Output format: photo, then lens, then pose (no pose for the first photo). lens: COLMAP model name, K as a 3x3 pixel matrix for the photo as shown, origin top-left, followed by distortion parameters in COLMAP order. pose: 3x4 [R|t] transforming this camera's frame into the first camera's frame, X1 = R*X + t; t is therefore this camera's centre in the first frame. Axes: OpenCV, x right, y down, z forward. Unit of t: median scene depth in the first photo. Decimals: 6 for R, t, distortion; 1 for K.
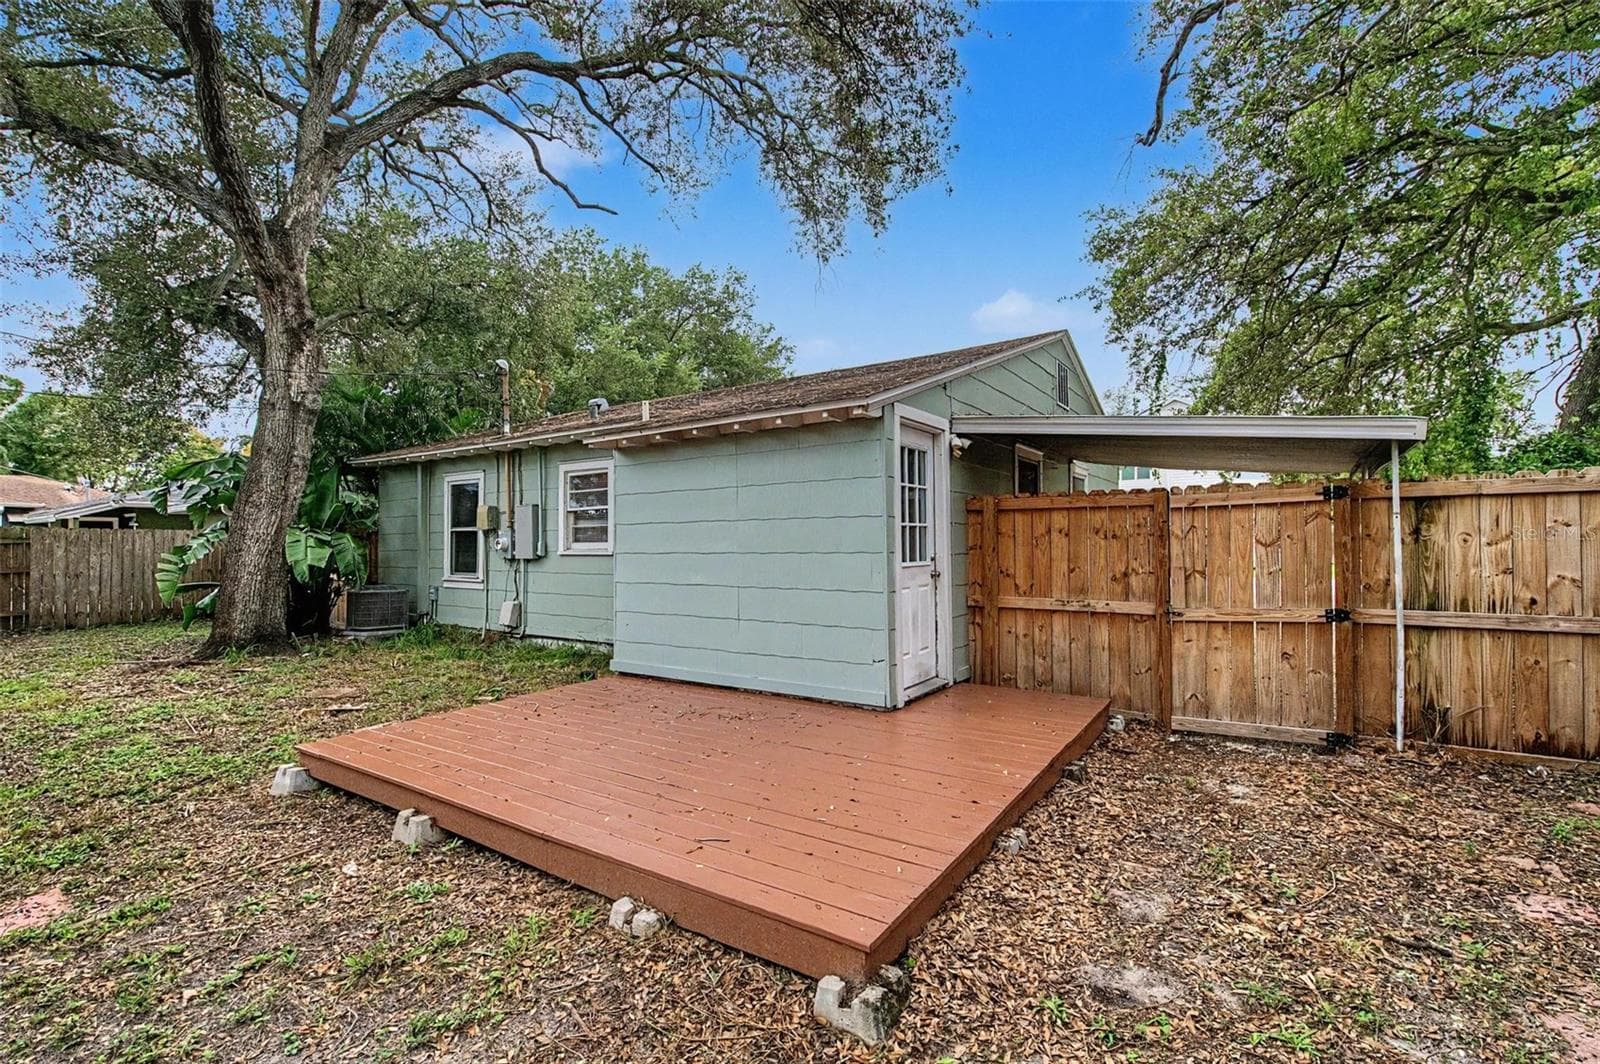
lens RADIAL K [[720.0, 0, 800.0], [0, 720.0, 532.0], [0, 0, 1]] dist [0.000906, -0.000151]
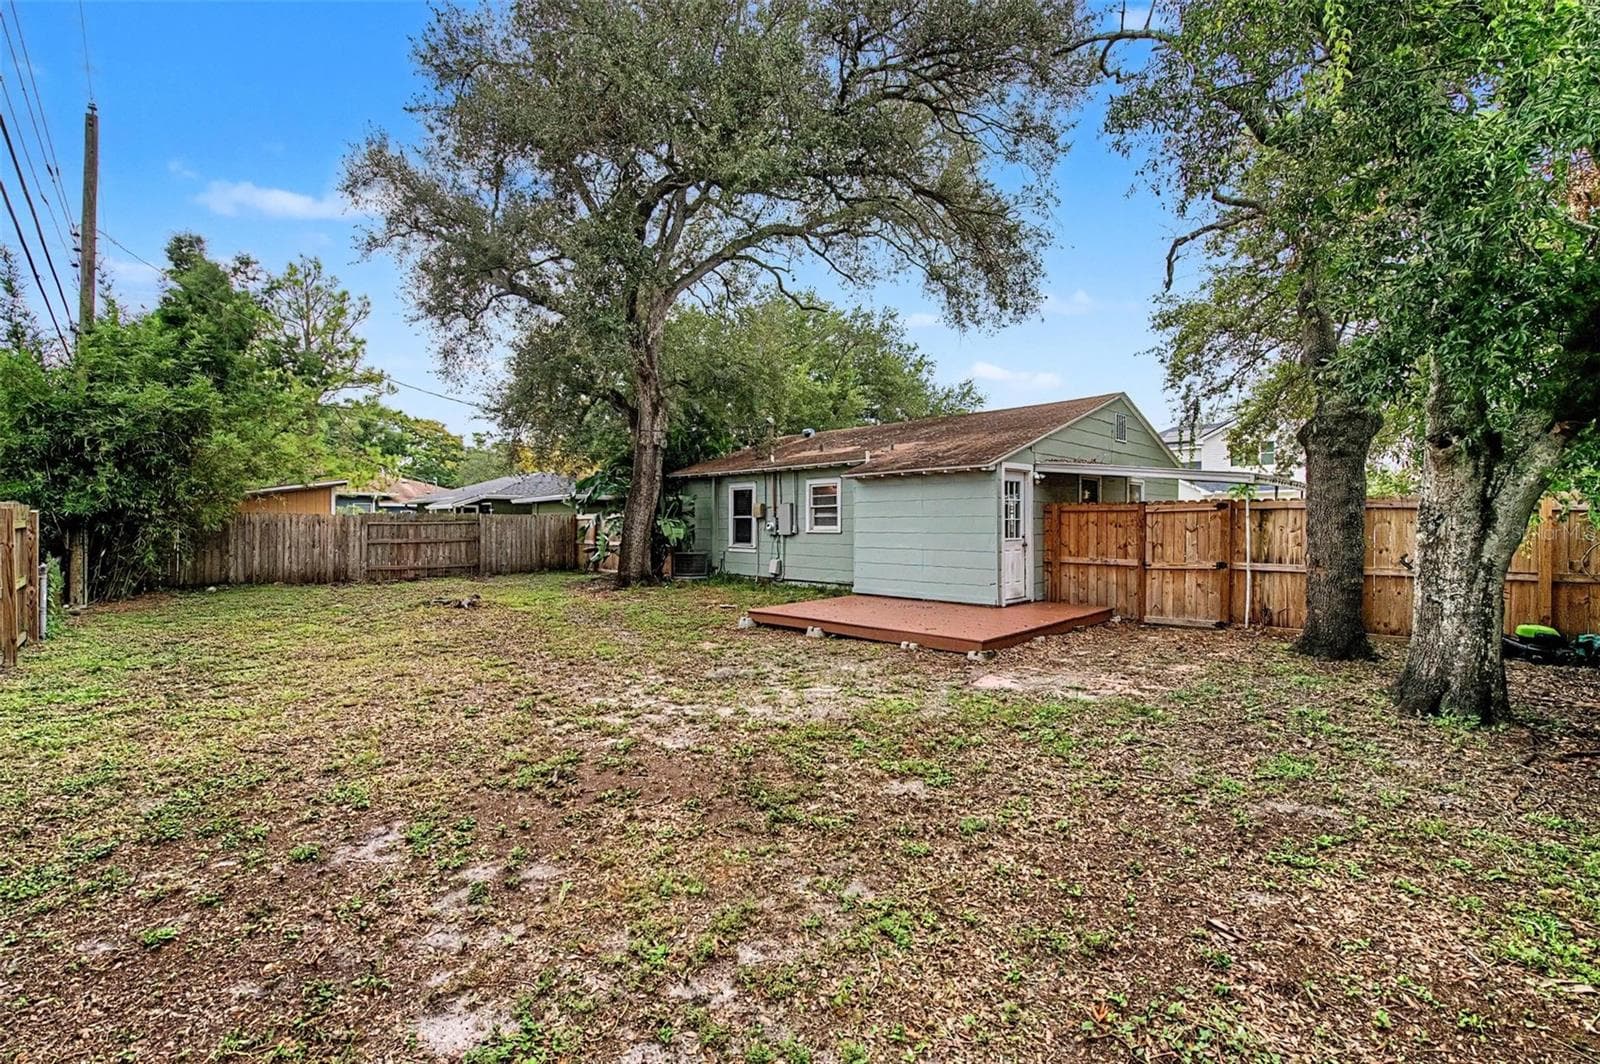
lens RADIAL K [[672.7, 0, 800.0], [0, 672.7, 532.0], [0, 0, 1]] dist [-0.001898, -0.000168]
pose [[0.981133, 0.007339, -0.193197, -0.038969], [-0.001394, 0.999522, 0.030891, -0.020875], [0.193331, -0.030039, 0.980674, -0.614387]]
